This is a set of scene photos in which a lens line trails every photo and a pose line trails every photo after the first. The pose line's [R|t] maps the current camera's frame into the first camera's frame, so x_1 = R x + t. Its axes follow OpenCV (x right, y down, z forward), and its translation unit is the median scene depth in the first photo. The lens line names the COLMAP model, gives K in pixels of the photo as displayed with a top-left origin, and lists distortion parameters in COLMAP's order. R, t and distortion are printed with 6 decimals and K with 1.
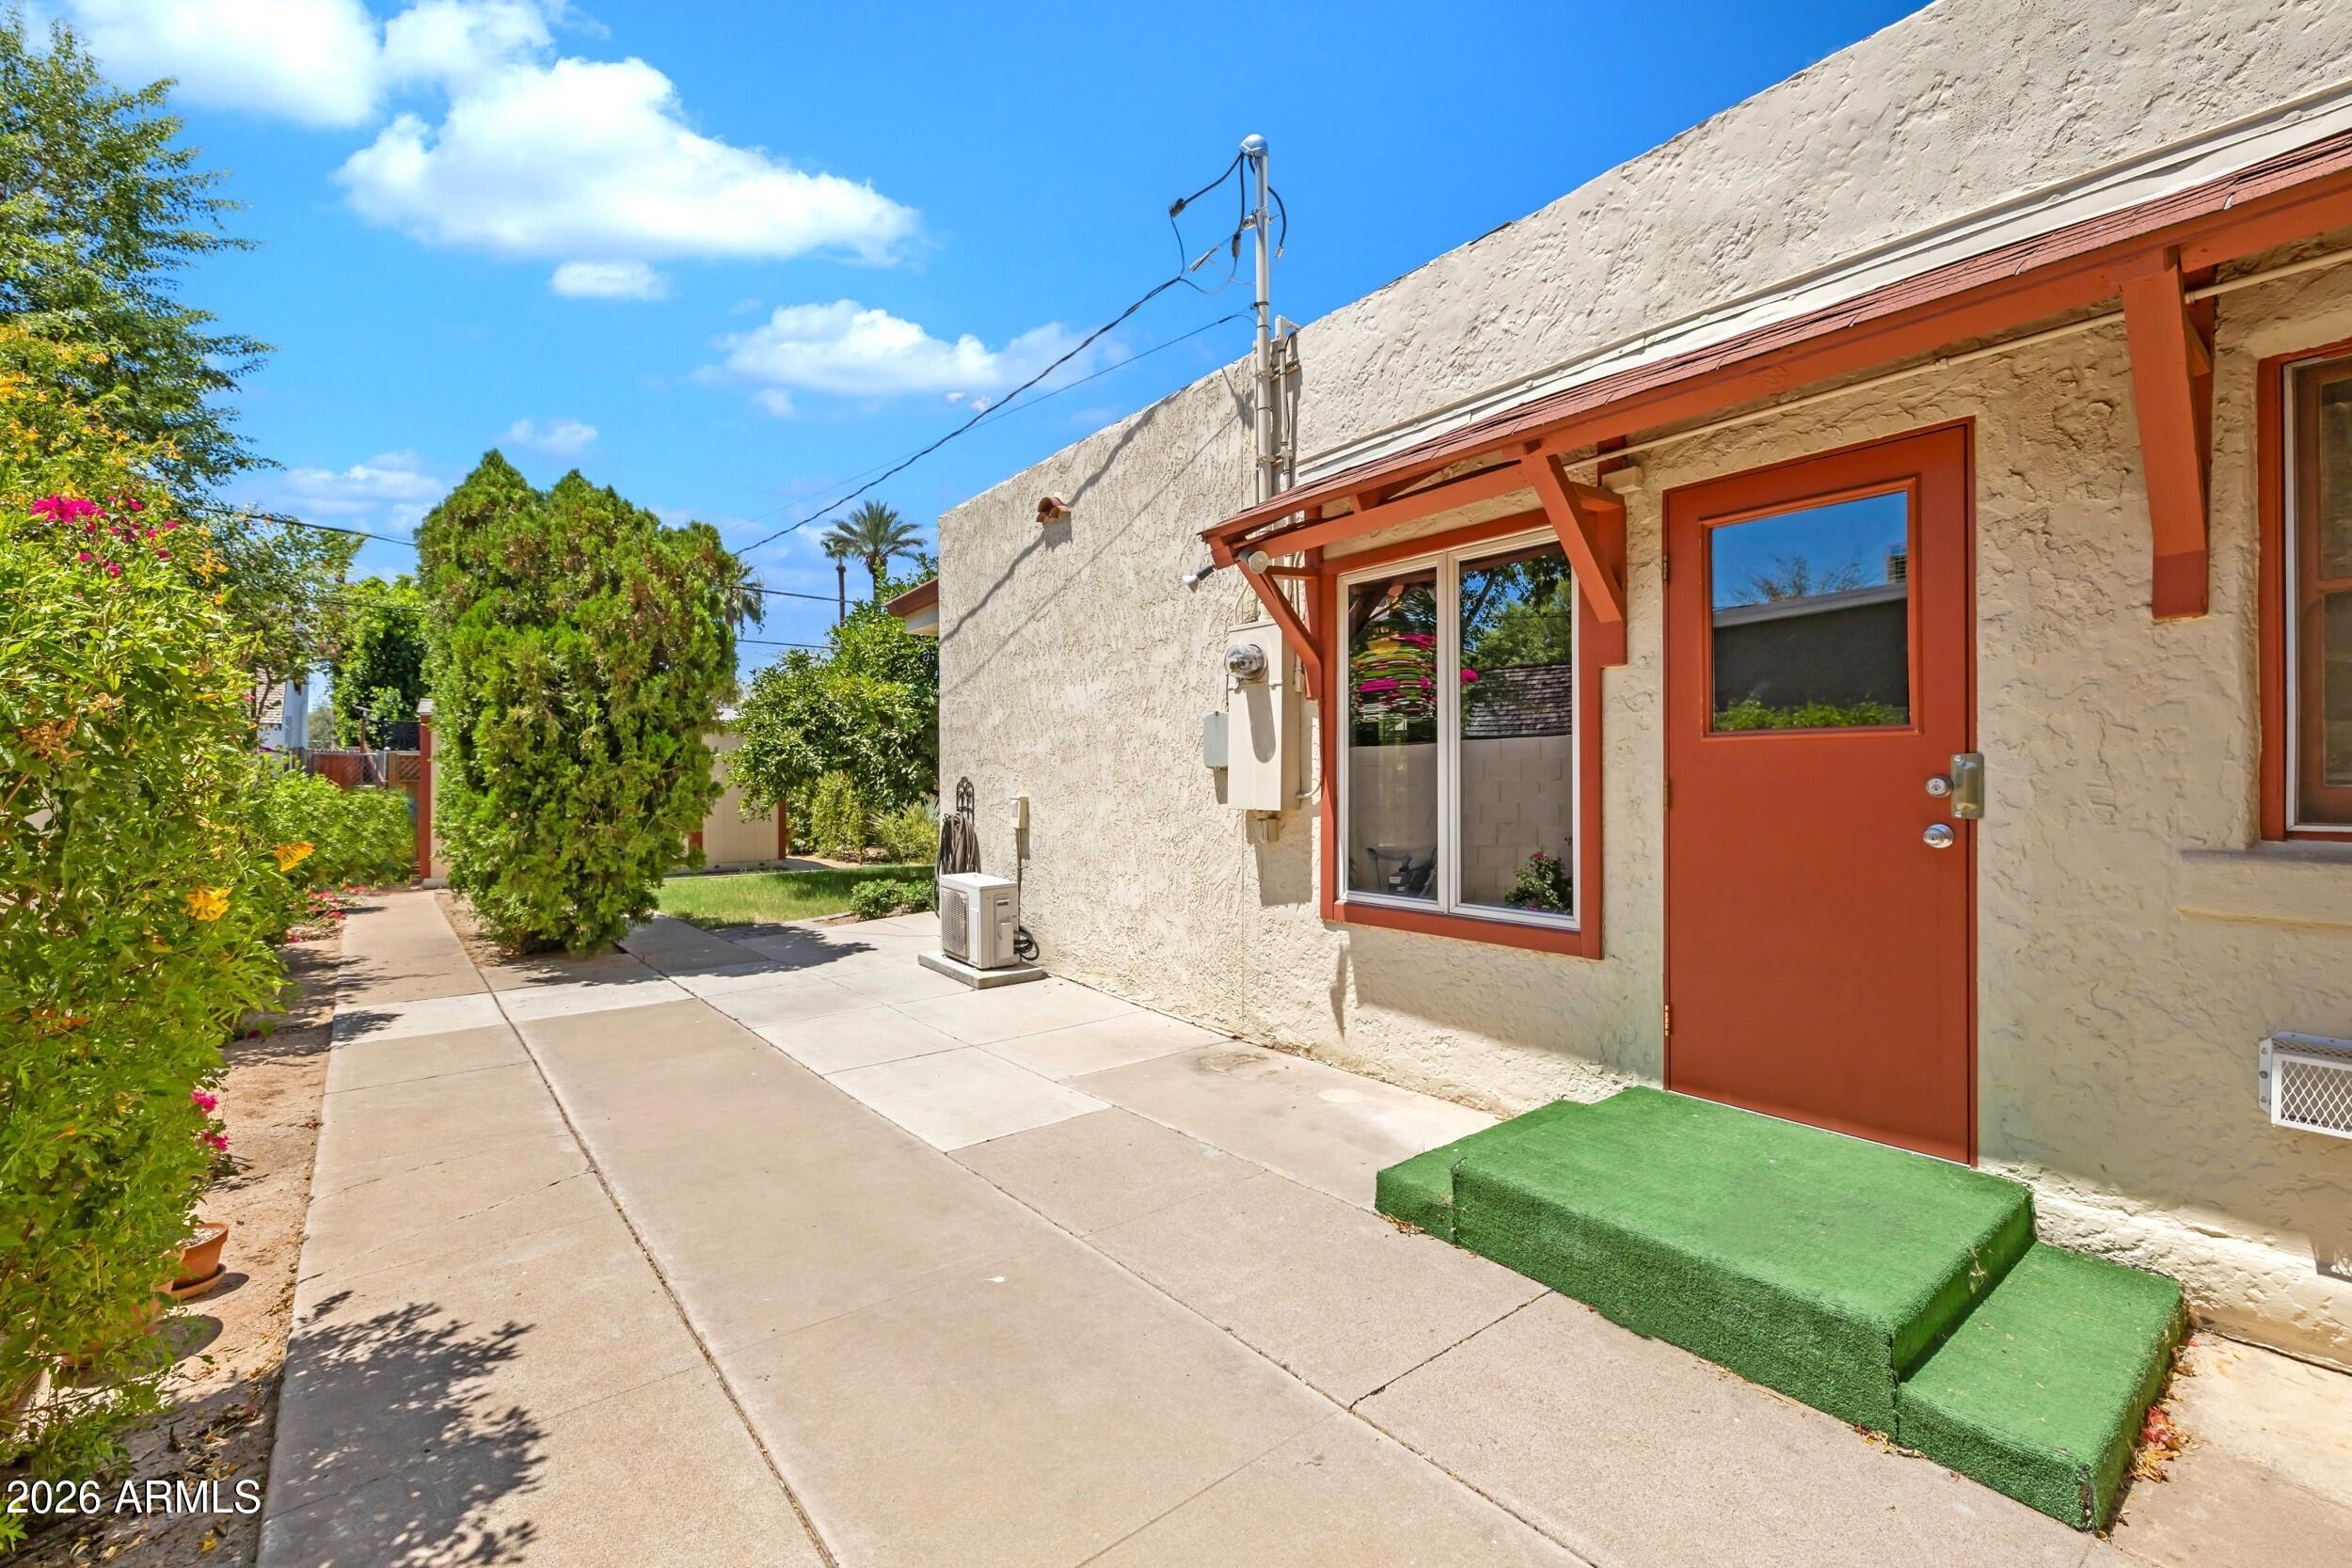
lens RADIAL K [[1012.0, 0, 1172.4], [0, 1012.0, 782.7], [0, 0, 1]] dist [0.002392, 0.000163]
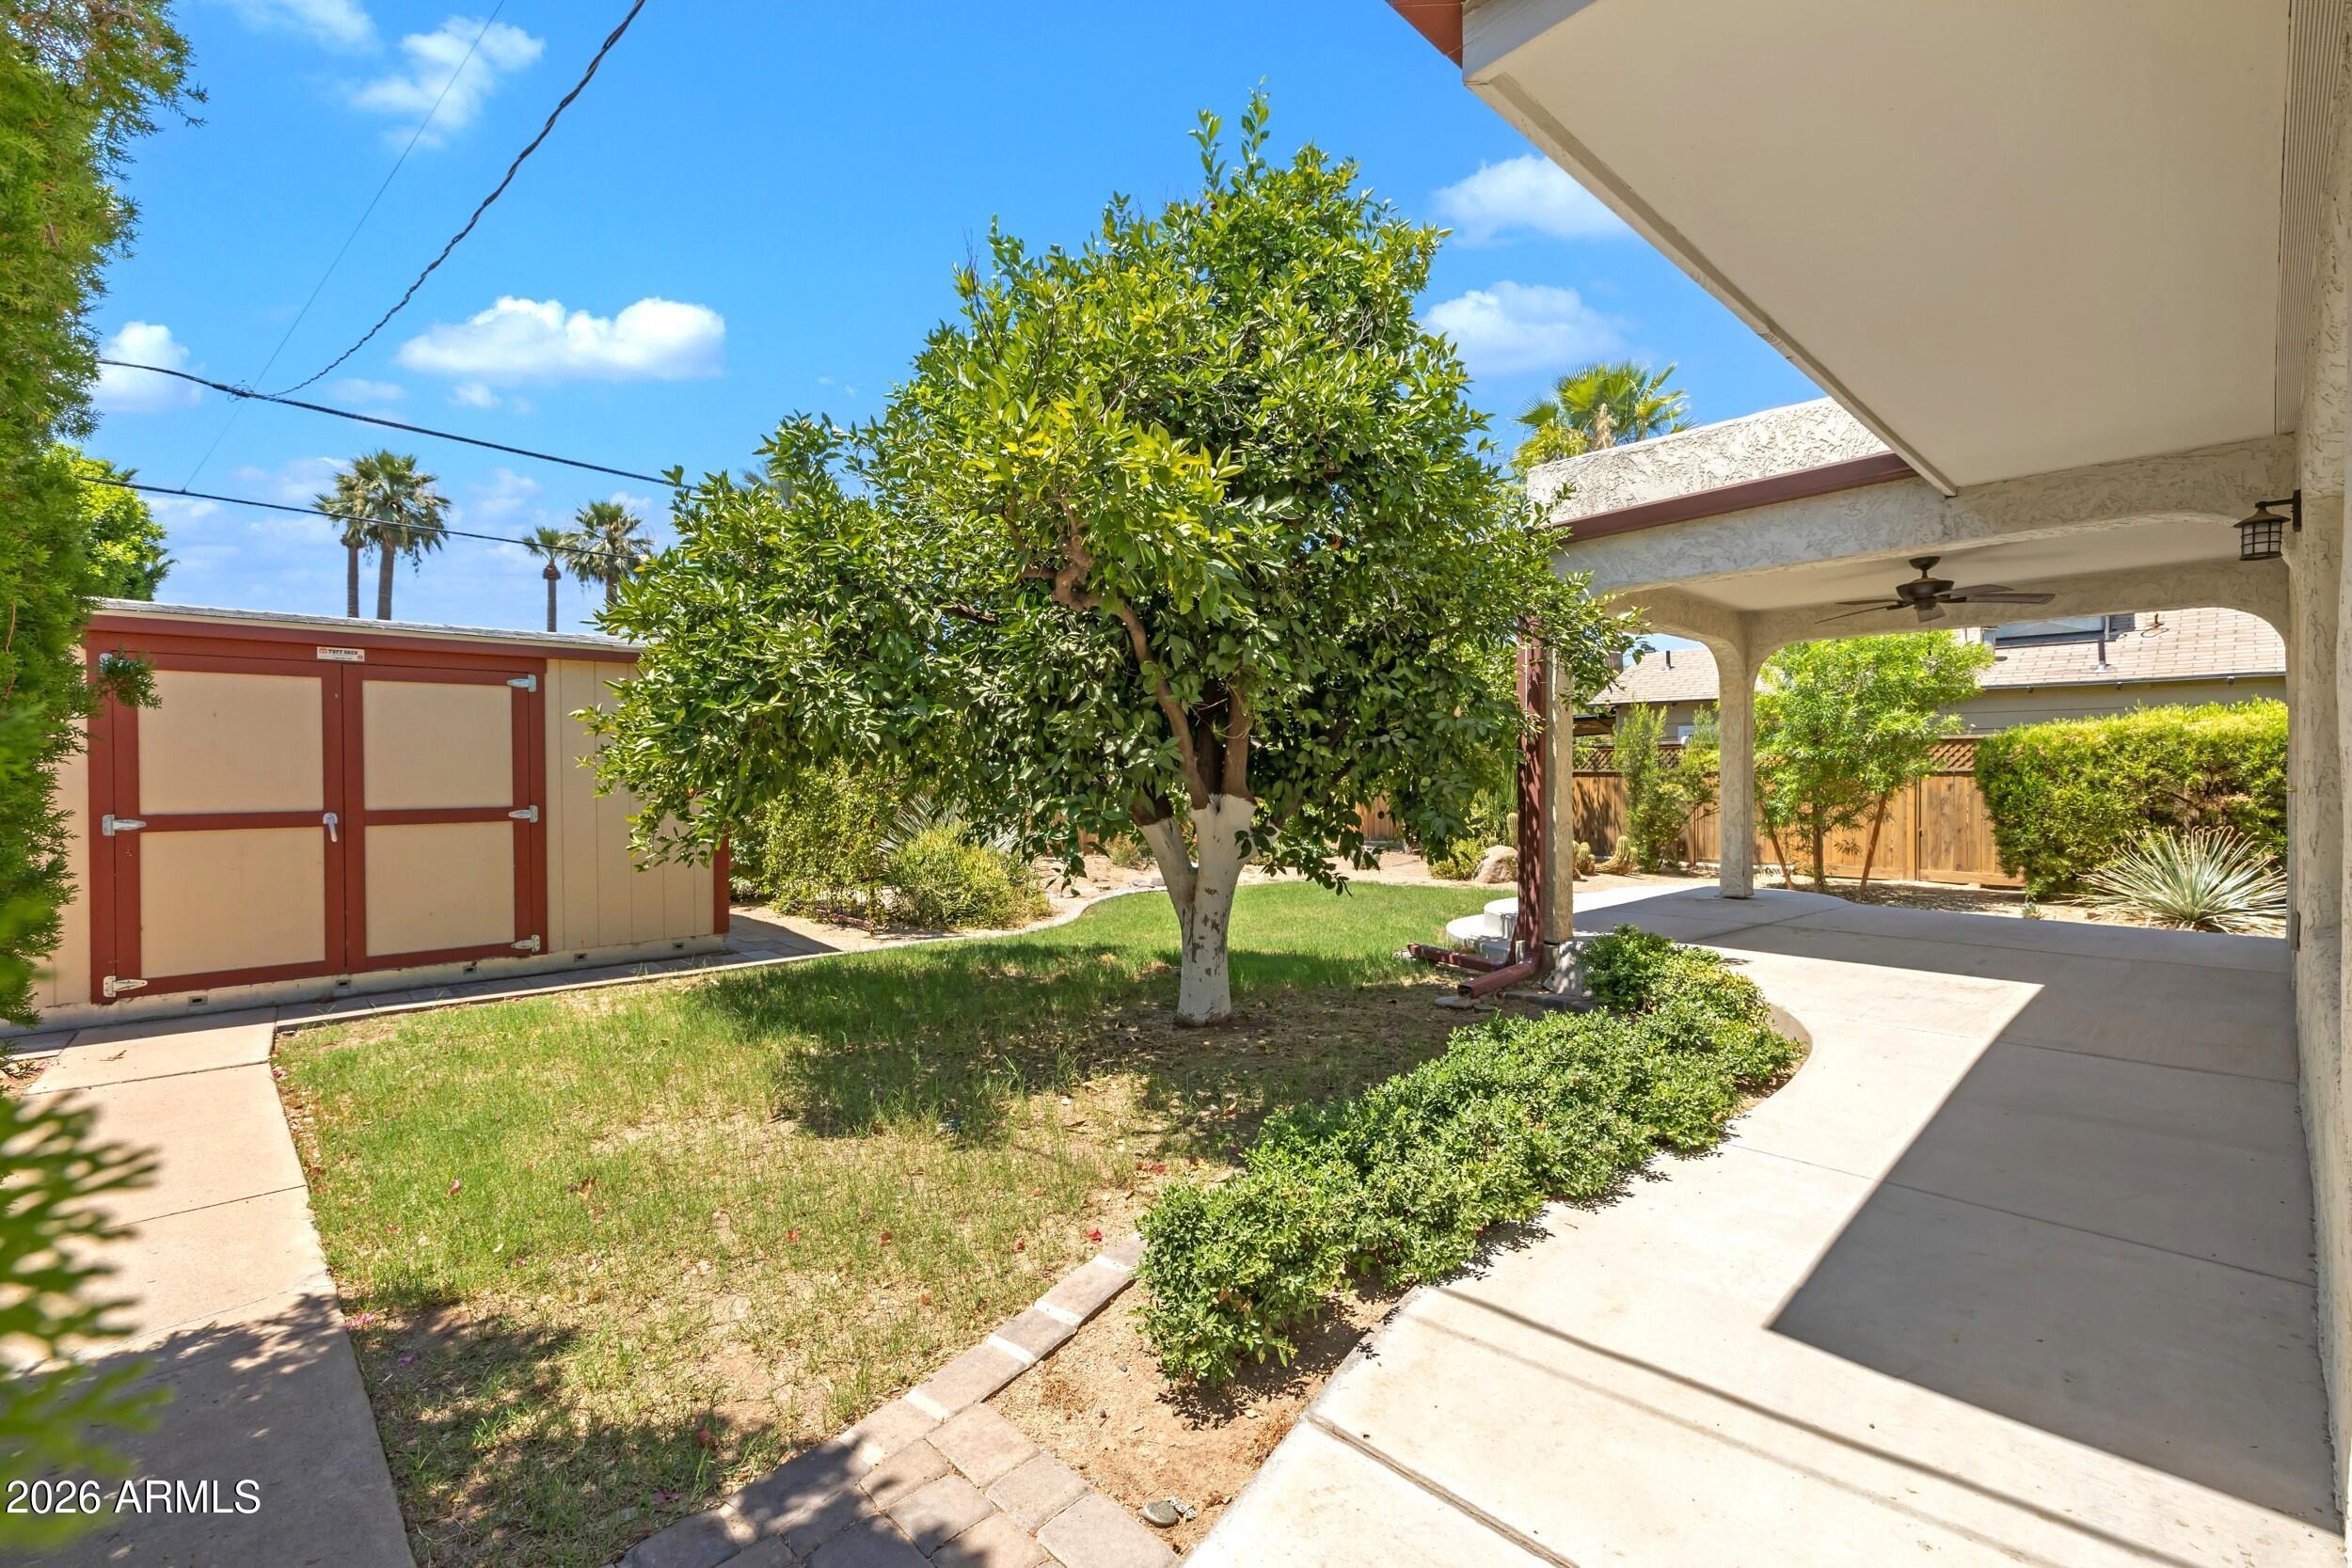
lens RADIAL K [[1012.0, 0, 1184.4], [0, 1012.0, 784.7], [0, 0, 1]] dist [0.002392, 0.000163]
pose [[0.995190, 0.003242, 0.097910, -0.230625], [-0.003780, 0.999979, 0.005312, -0.000690], [-0.097891, -0.005657, 0.995181, 0.534844]]
